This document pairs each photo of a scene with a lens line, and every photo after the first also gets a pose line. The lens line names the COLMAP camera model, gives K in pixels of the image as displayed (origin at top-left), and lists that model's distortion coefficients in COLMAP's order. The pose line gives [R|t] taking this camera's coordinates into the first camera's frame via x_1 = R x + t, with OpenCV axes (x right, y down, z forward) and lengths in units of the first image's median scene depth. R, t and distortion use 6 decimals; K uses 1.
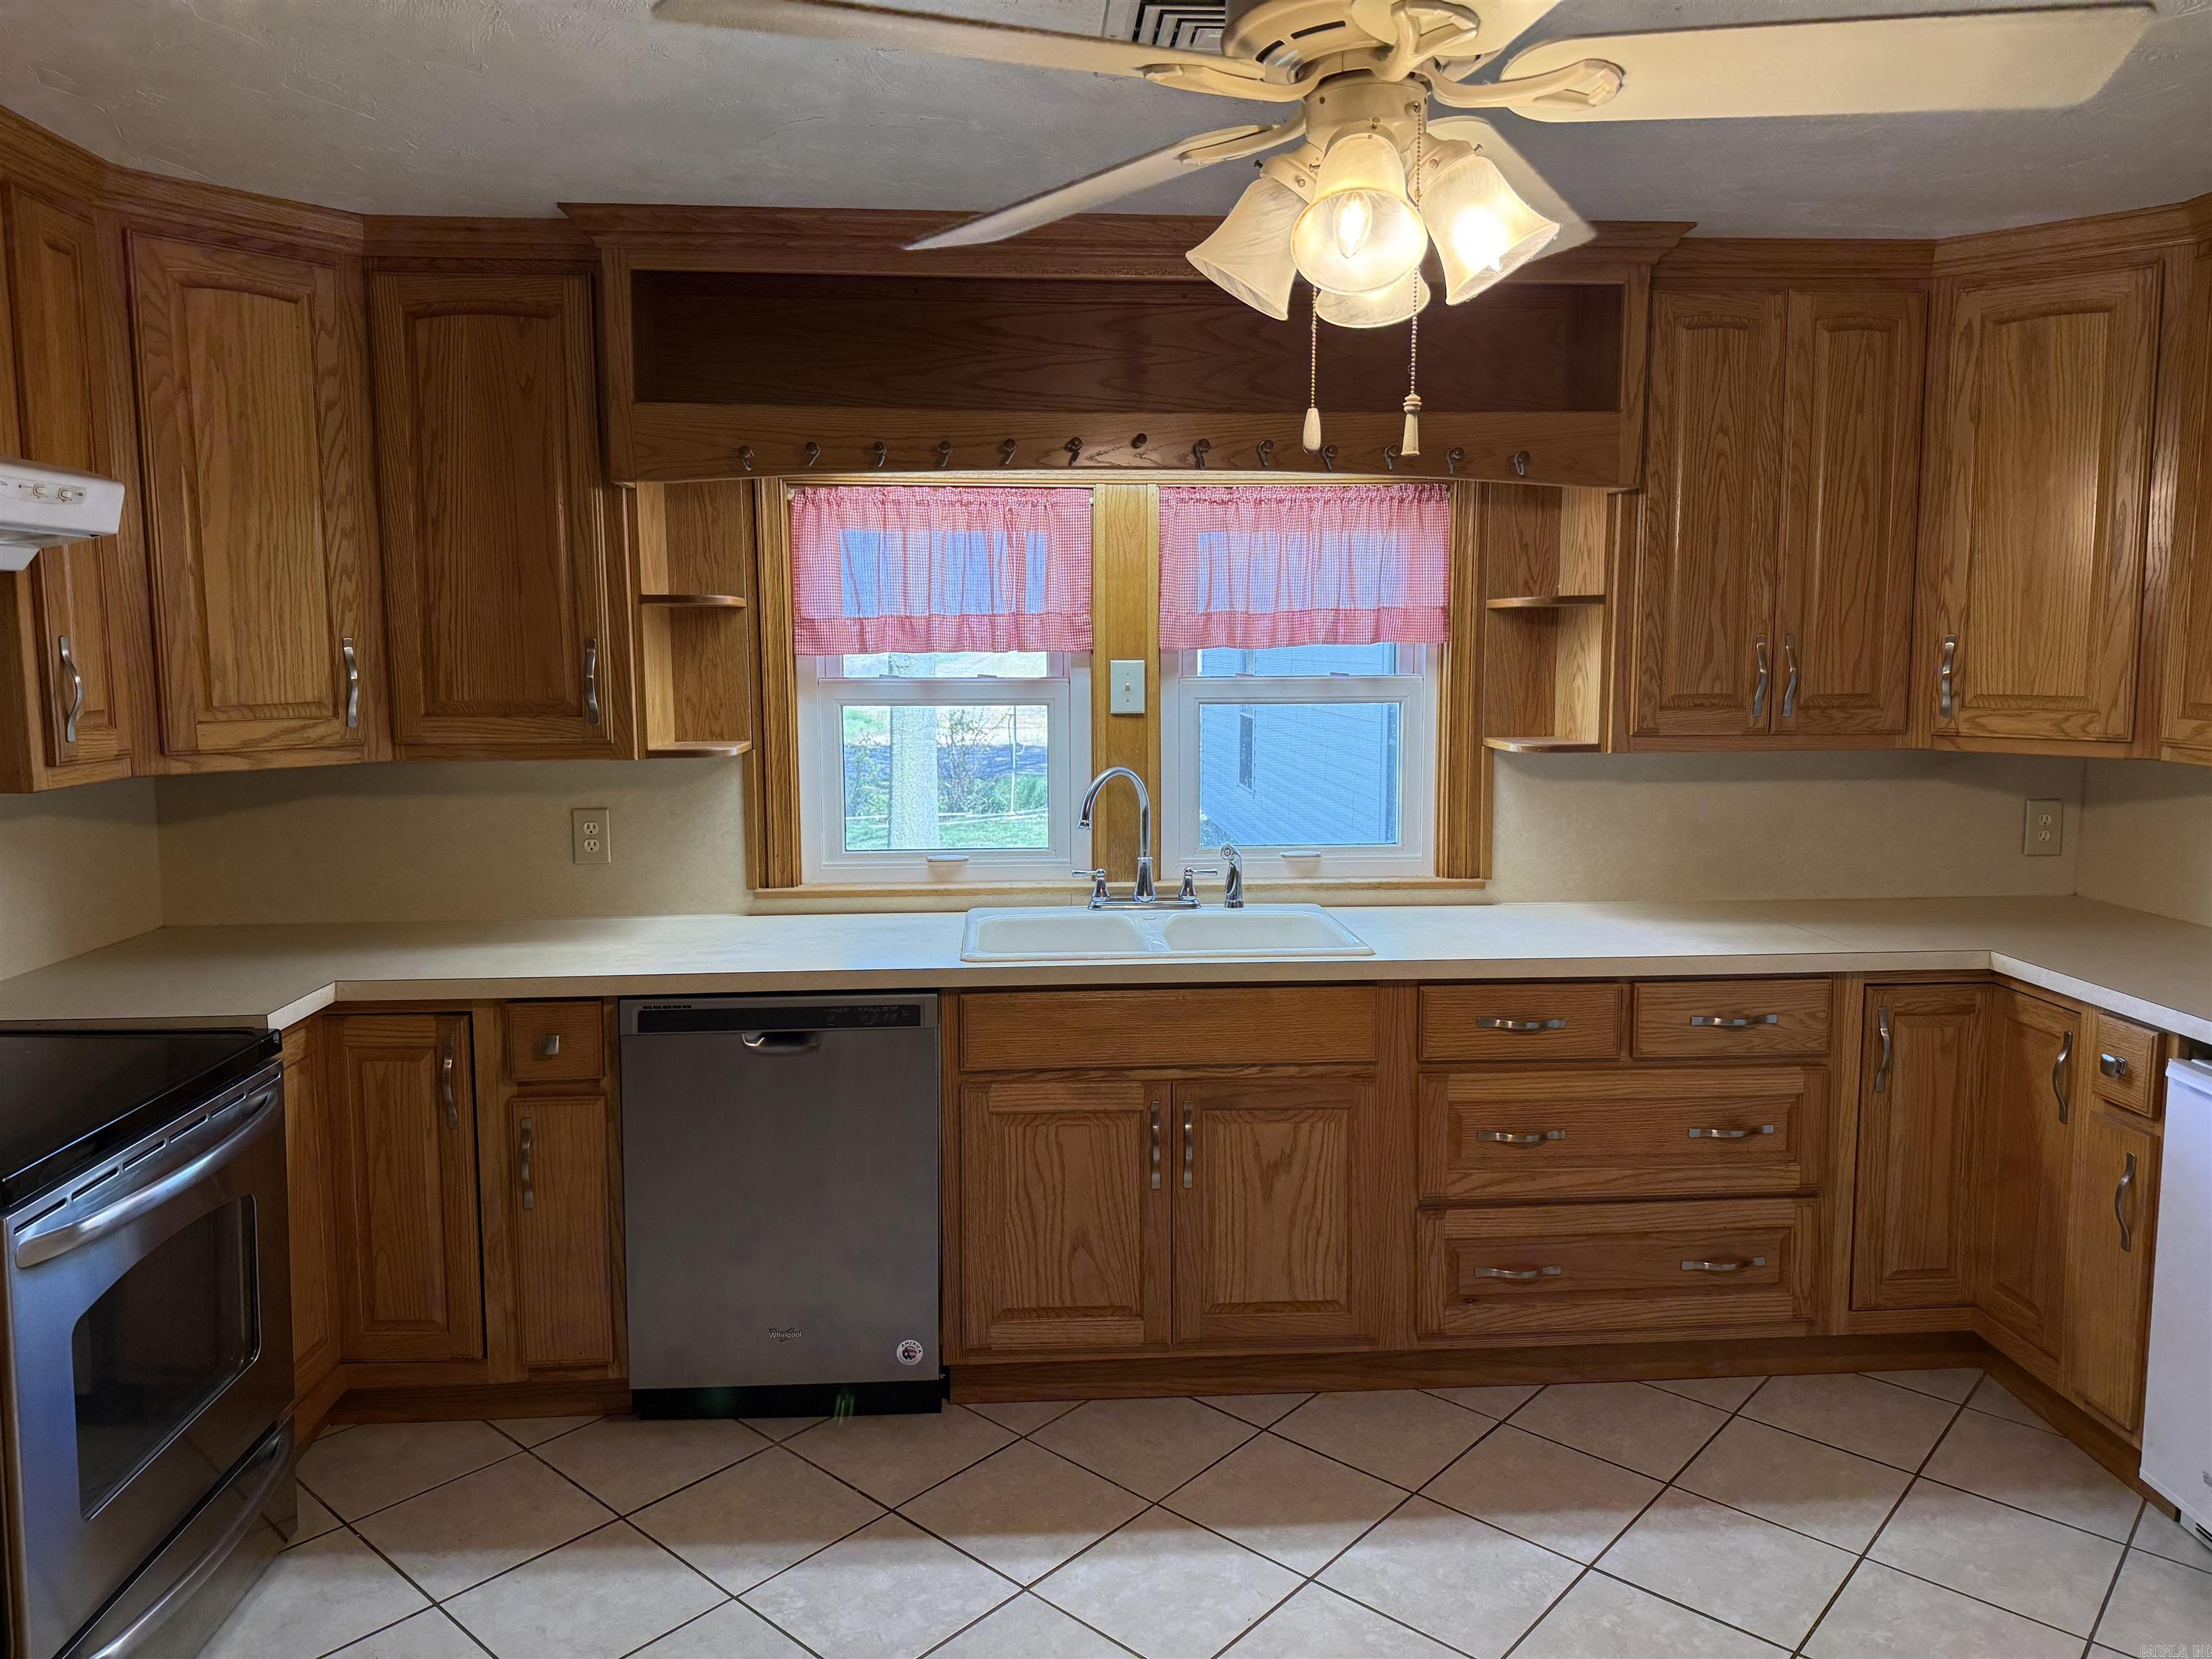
lens RADIAL K [[1552.7, 0, 1104.6], [0, 1552.7, 798.1], [0, 0, 1]] dist [0.137526, -0.224169]
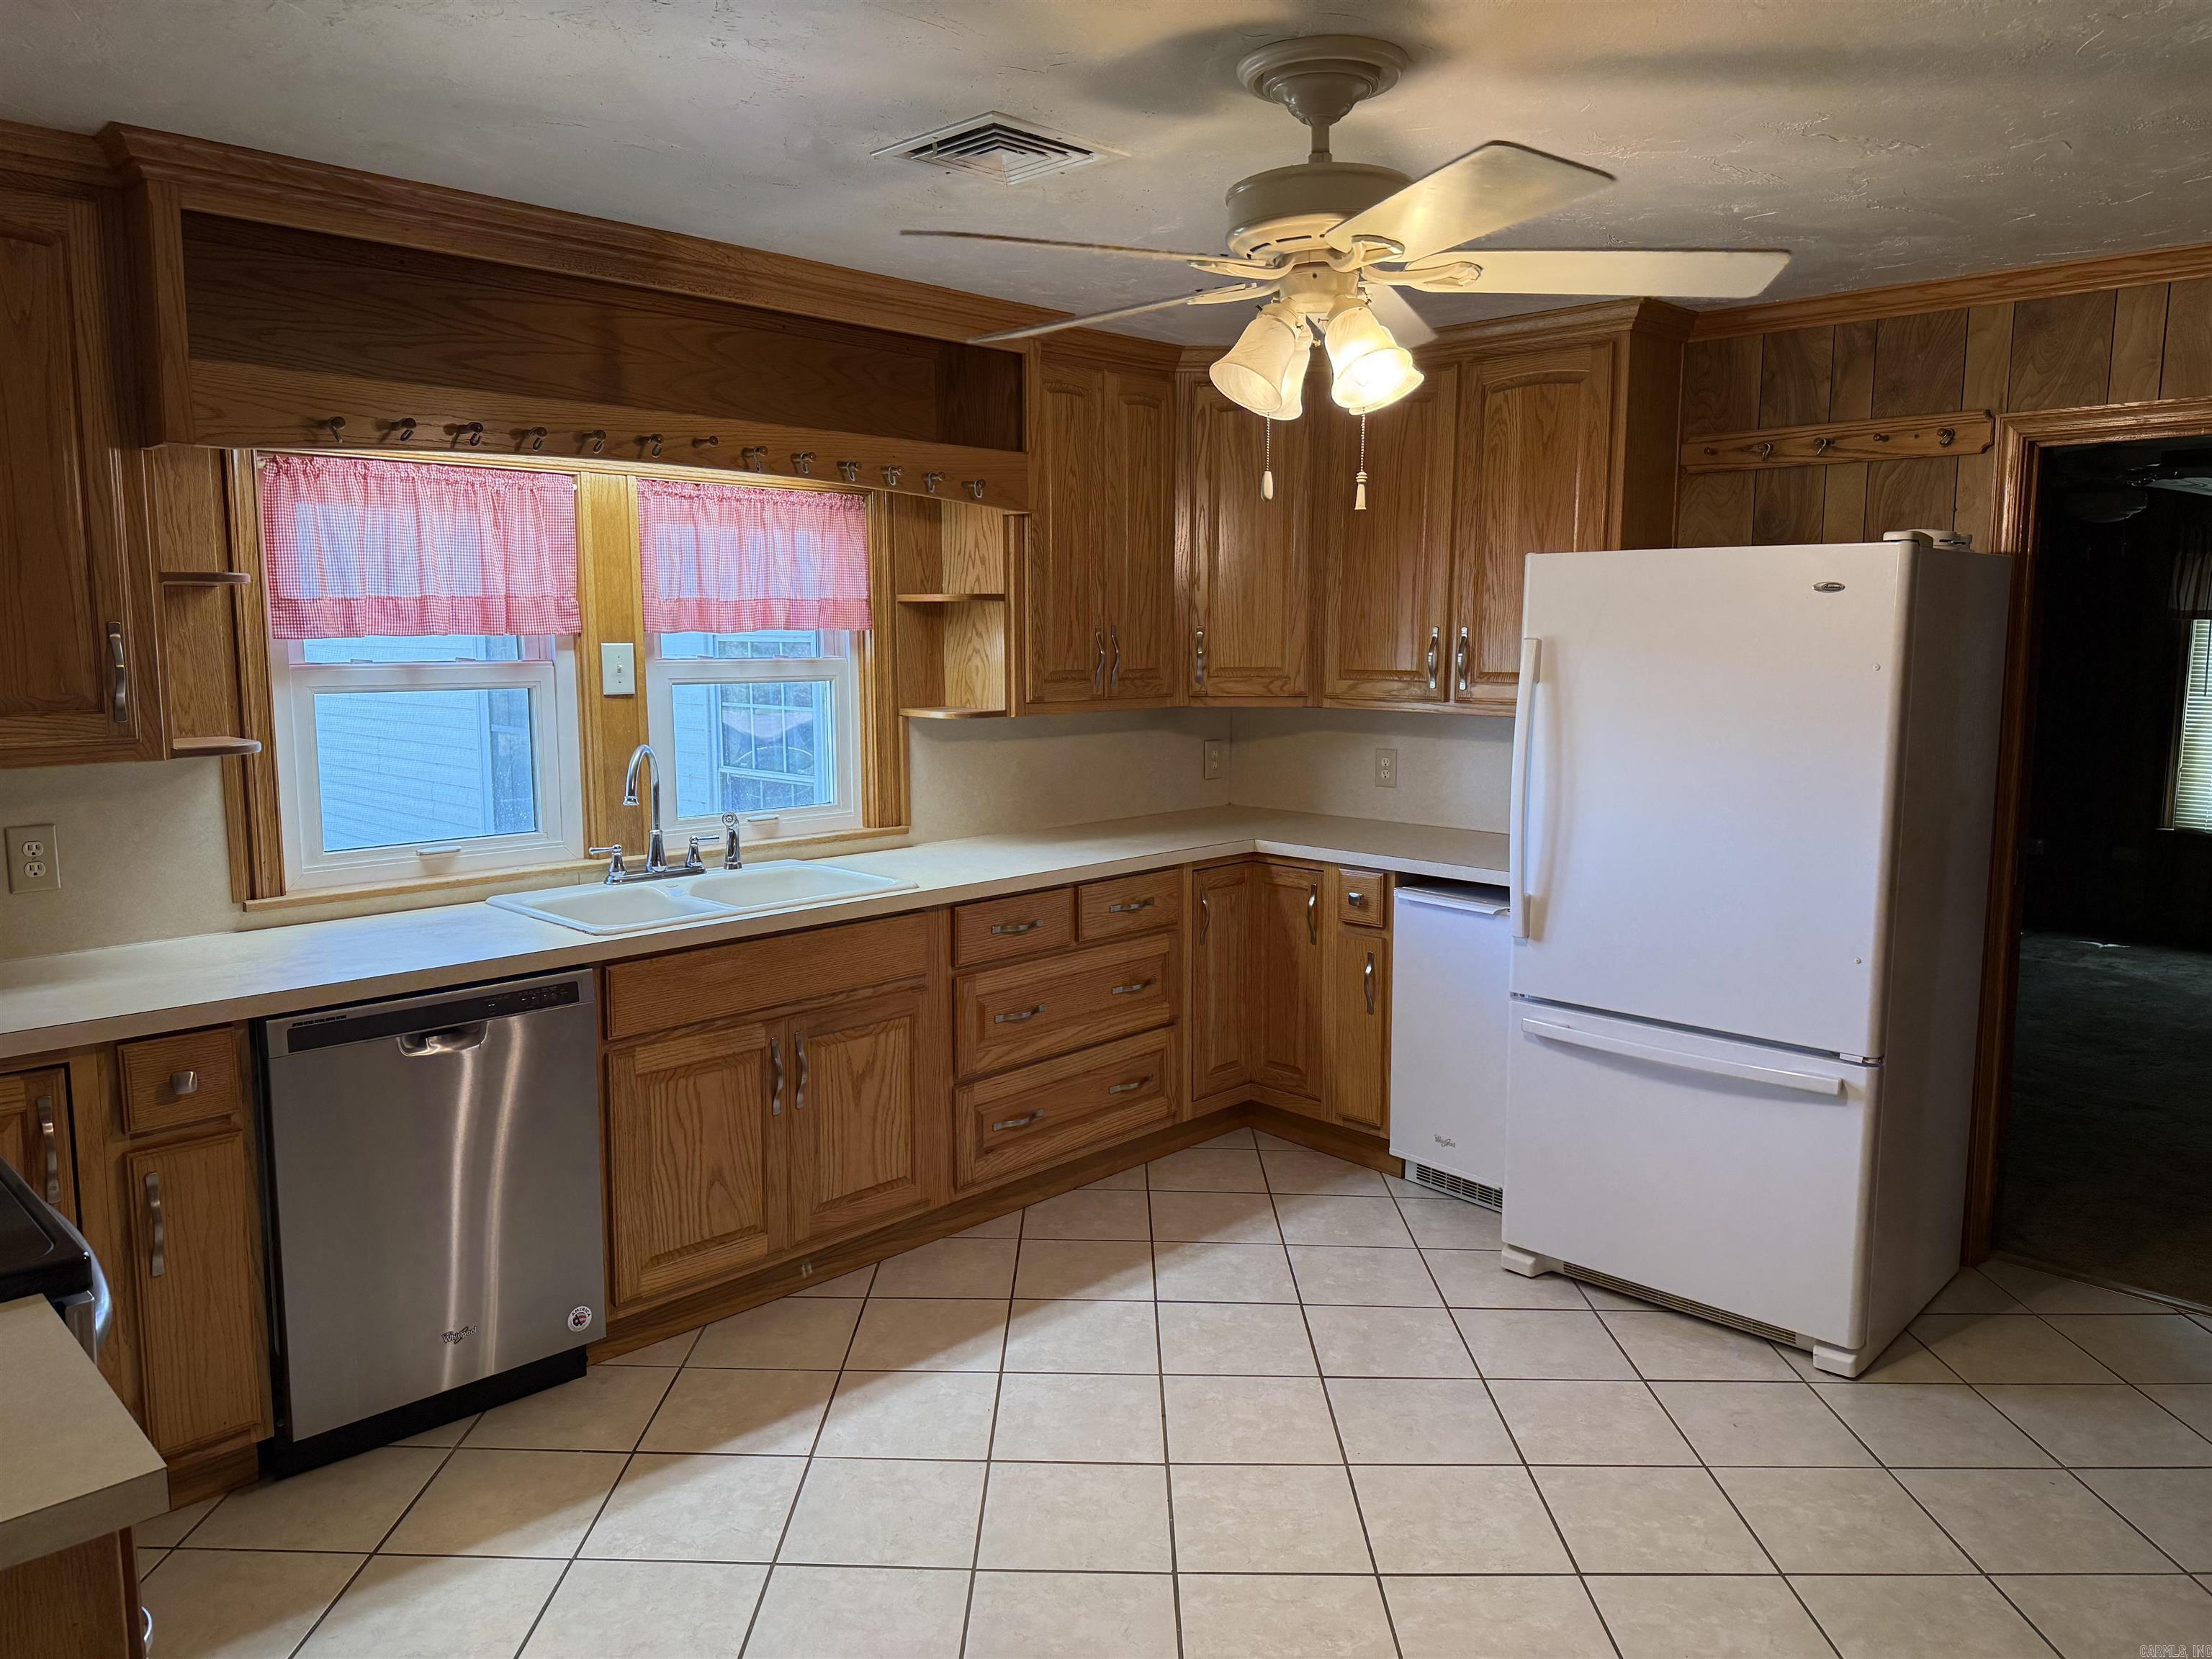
lens RADIAL K [[1552.7, 0, 1104.6], [0, 1552.7, 798.1], [0, 0, 1]] dist [0.137526, -0.224169]
pose [[0.748521, -0.069605, 0.659447, -0.495850], [0.063555, 0.997428, 0.033140, 0.000551], [-0.660058, 0.017105, 0.751020, -0.005759]]
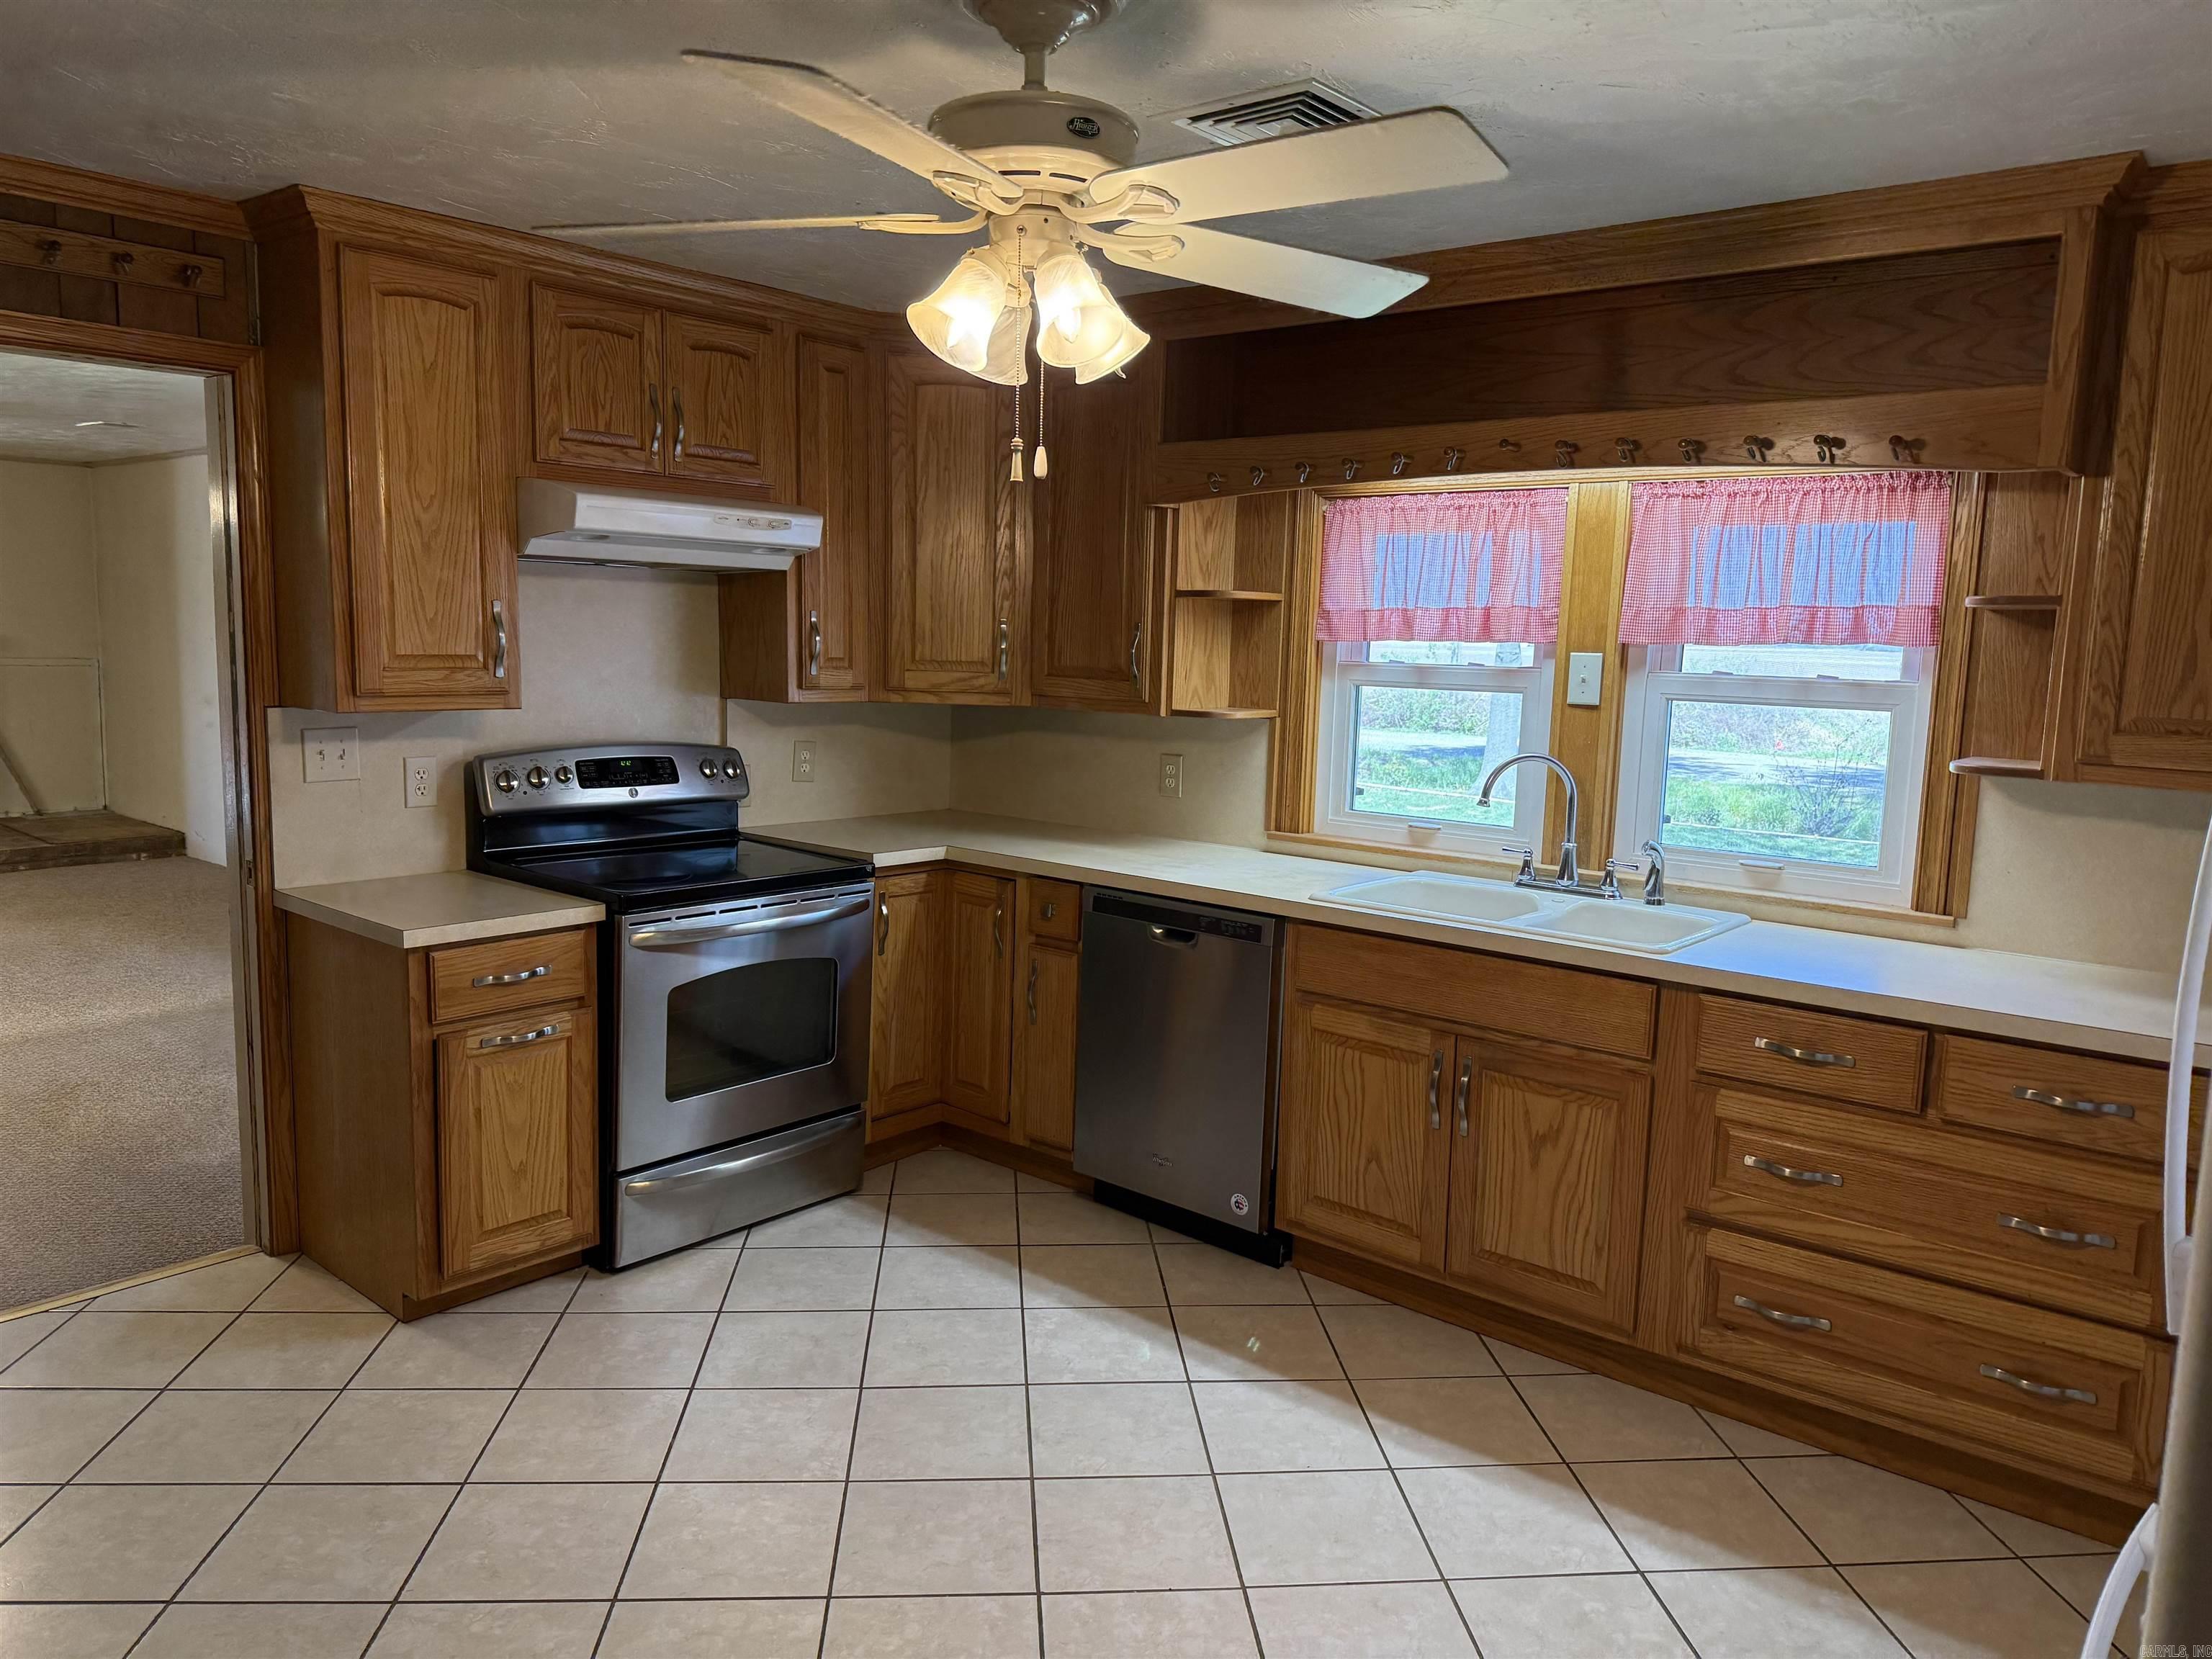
lens RADIAL K [[1554.7, 0, 1094.6], [0, 1554.7, 817.2], [0, 0, 1]] dist [0.133003, -0.231781]
pose [[0.715383, 0.107716, -0.690379, 0.576153], [-0.101447, 0.993589, 0.049903, 0.000724], [0.691328, 0.034337, 0.721724, 0.025419]]
